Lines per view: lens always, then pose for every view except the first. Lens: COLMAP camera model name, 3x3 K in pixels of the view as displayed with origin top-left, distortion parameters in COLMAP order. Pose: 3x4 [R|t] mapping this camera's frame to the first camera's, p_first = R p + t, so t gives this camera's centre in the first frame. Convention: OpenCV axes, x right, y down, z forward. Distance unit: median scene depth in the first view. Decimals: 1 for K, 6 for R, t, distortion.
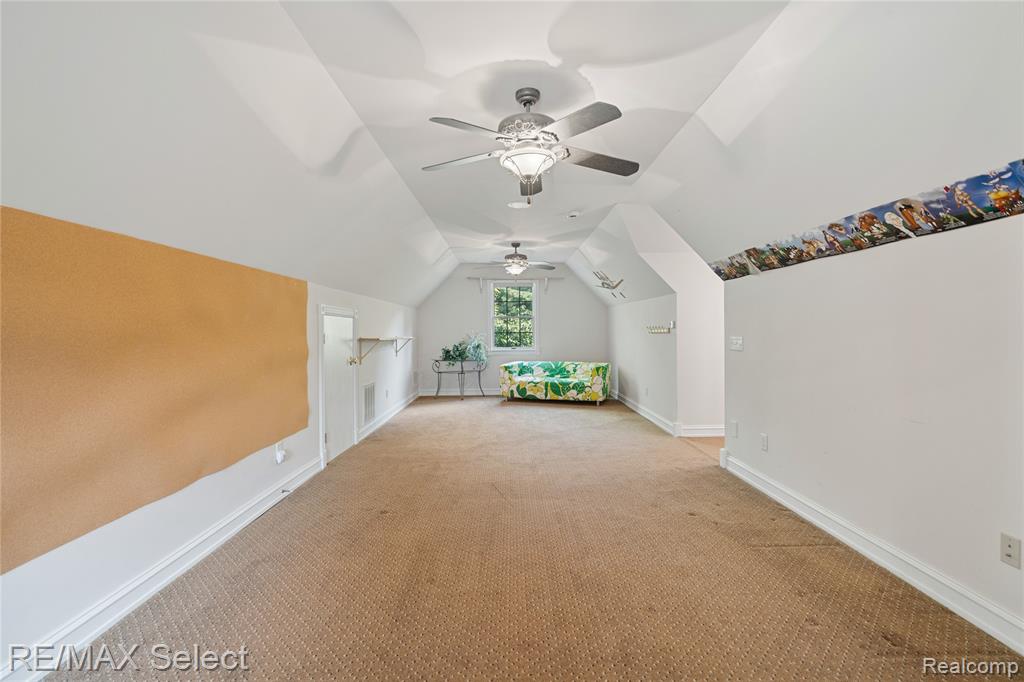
lens RADIAL K [[462.6, 0, 521.4], [0, 462.6, 328.6], [0, 0, 1]] dist [-0.008245, 0.001857]
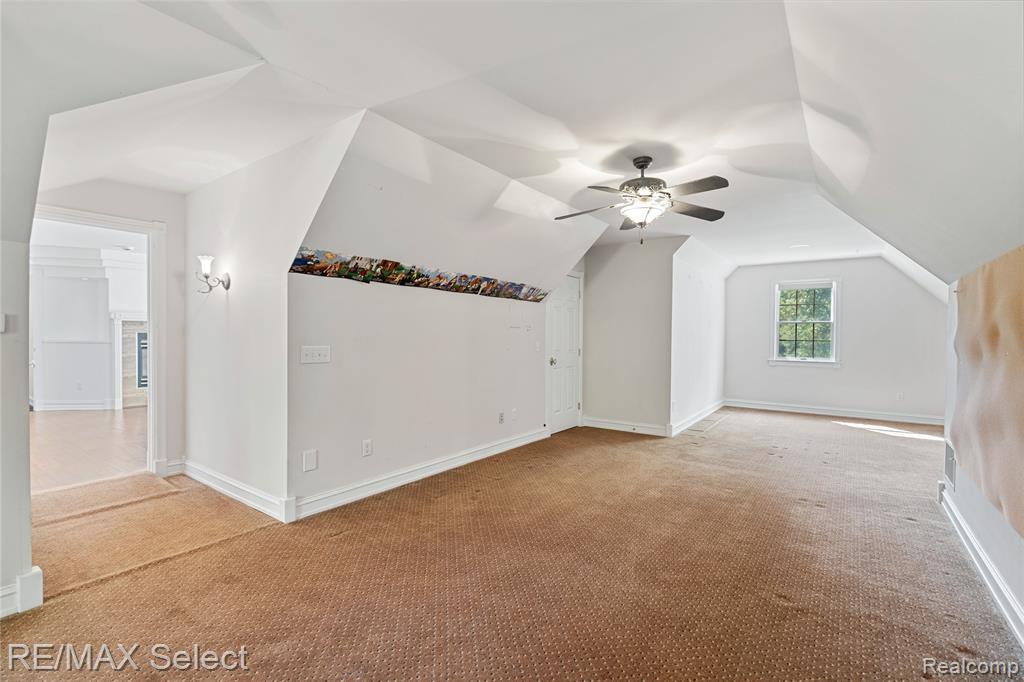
lens RADIAL K [[457.9, 0, 512.0], [0, 457.9, 341.0], [0, 0, 1]] dist [0.000631, 0.000454]
pose [[-0.793611, -0.002716, 0.608419, -0.419888], [-0.000894, 0.999994, 0.003298, 0.006348], [-0.608424, 0.002074, -0.793609, 1.962896]]
